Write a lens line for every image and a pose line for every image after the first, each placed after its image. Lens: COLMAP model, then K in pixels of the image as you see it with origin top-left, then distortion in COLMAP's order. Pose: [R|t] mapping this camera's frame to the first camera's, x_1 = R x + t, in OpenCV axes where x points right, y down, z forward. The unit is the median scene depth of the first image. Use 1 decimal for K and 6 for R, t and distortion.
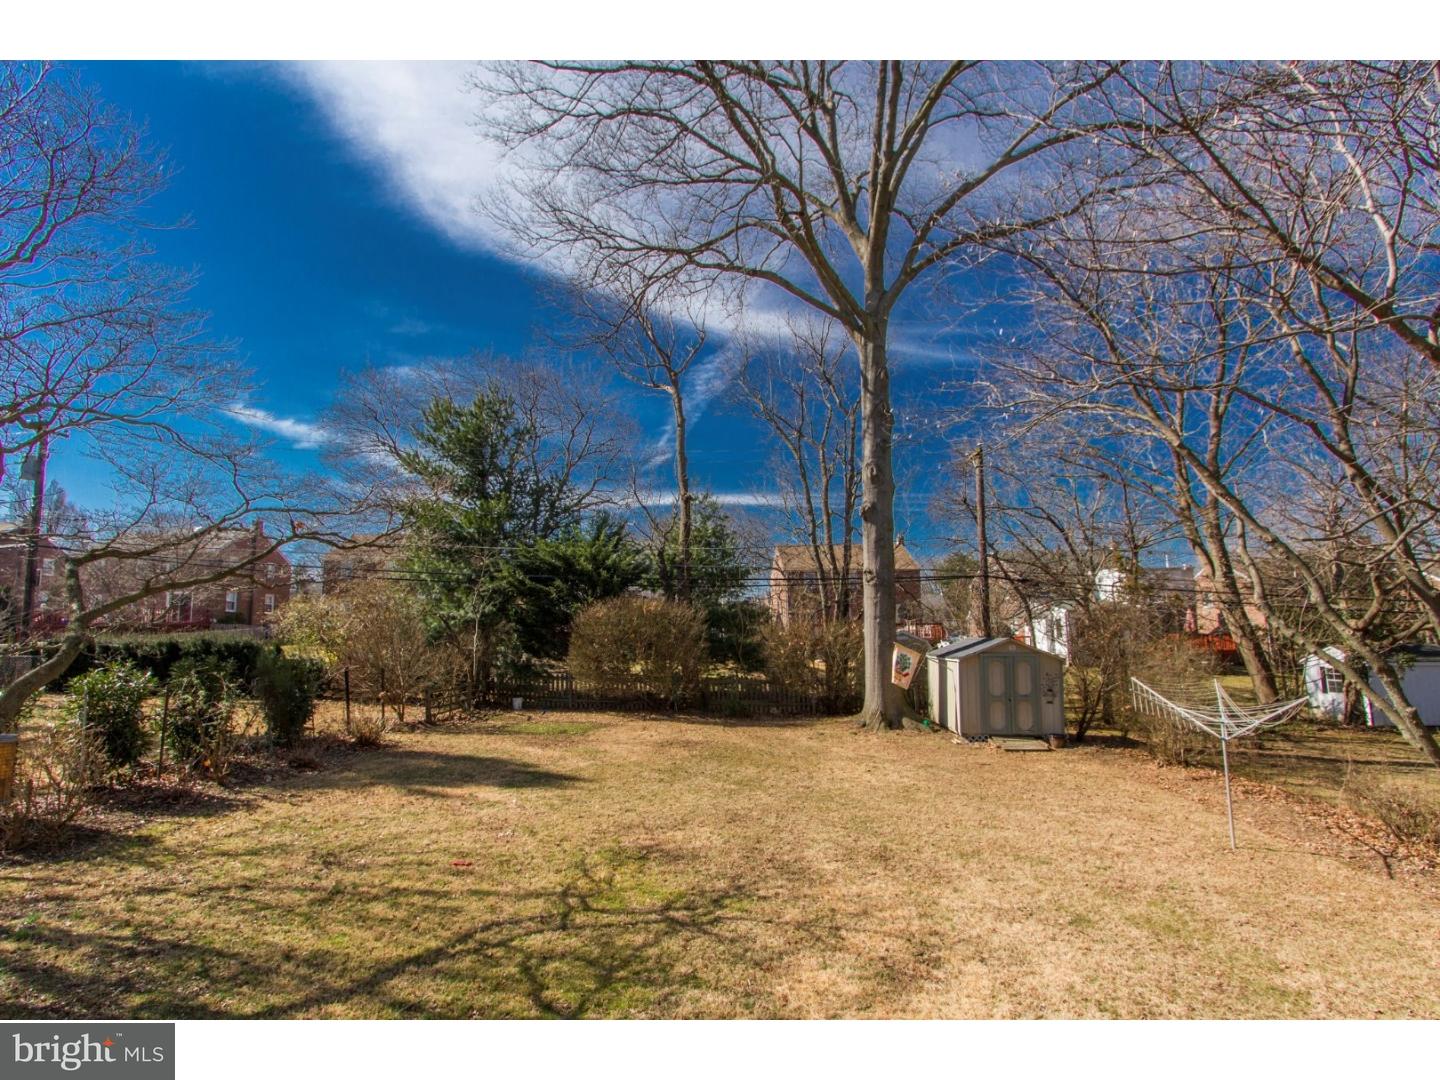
lens RADIAL K [[673.0, 0, 722.3], [0, 673.0, 560.6], [0, 0, 1]] dist [0.003516, -0.001089]
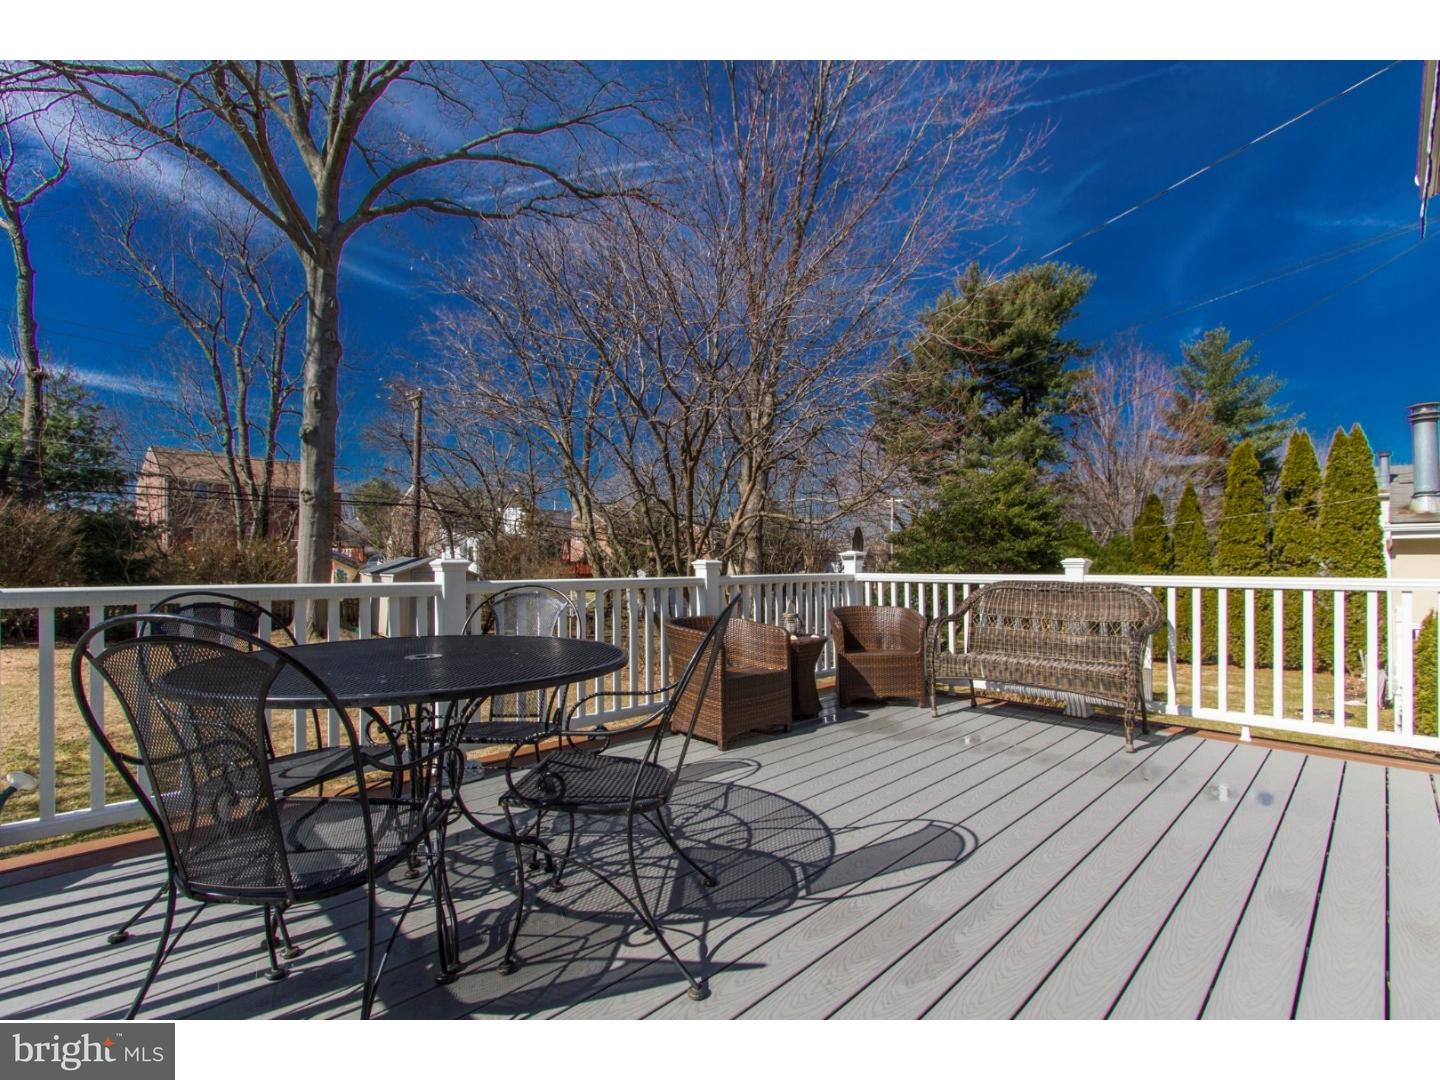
lens RADIAL K [[673.0, 0, 722.3], [0, 673.0, 560.6], [0, 0, 1]] dist [0.003516, -0.001089]
pose [[0.677293, 0.021544, 0.735398, -0.100608], [-0.096834, 0.993486, 0.060079, -0.002895], [-0.729313, -0.111903, 0.674967, -0.168599]]
